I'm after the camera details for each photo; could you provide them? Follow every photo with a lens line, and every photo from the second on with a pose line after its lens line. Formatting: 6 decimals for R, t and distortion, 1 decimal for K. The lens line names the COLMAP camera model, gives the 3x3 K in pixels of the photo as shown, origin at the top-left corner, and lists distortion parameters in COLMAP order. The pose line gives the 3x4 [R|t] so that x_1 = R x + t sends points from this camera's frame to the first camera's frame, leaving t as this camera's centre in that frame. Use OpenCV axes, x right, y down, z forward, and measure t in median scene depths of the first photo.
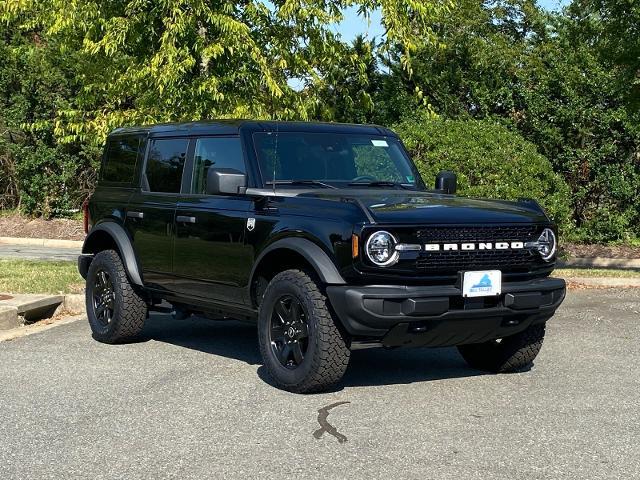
lens RADIAL K [[1217.9, 0, 320.0], [0, 1217.9, 240.0], [0, 0, 1]] dist [0.084584, 0.079299]
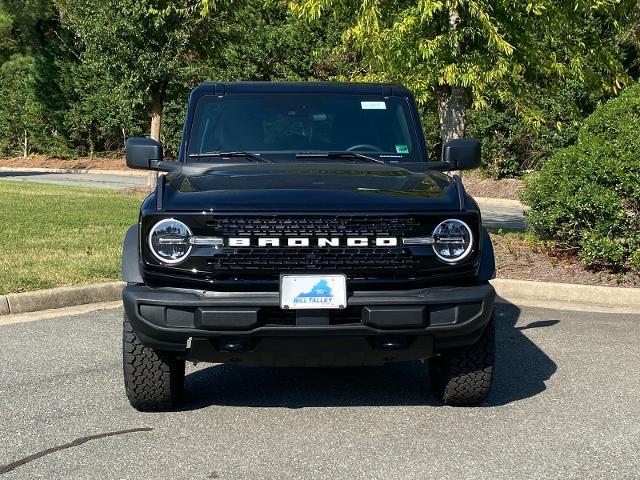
lens RADIAL K [[1092.5, 0, 320.0], [0, 1092.5, 240.0], [0, 0, 1]] dist [0.084947, -0.036316]
pose [[0.884106, 0.038831, -0.465670, 0.444532], [-0.019347, 0.998729, 0.046550, -0.027421], [0.466885, -0.032146, 0.883733, 0.405430]]
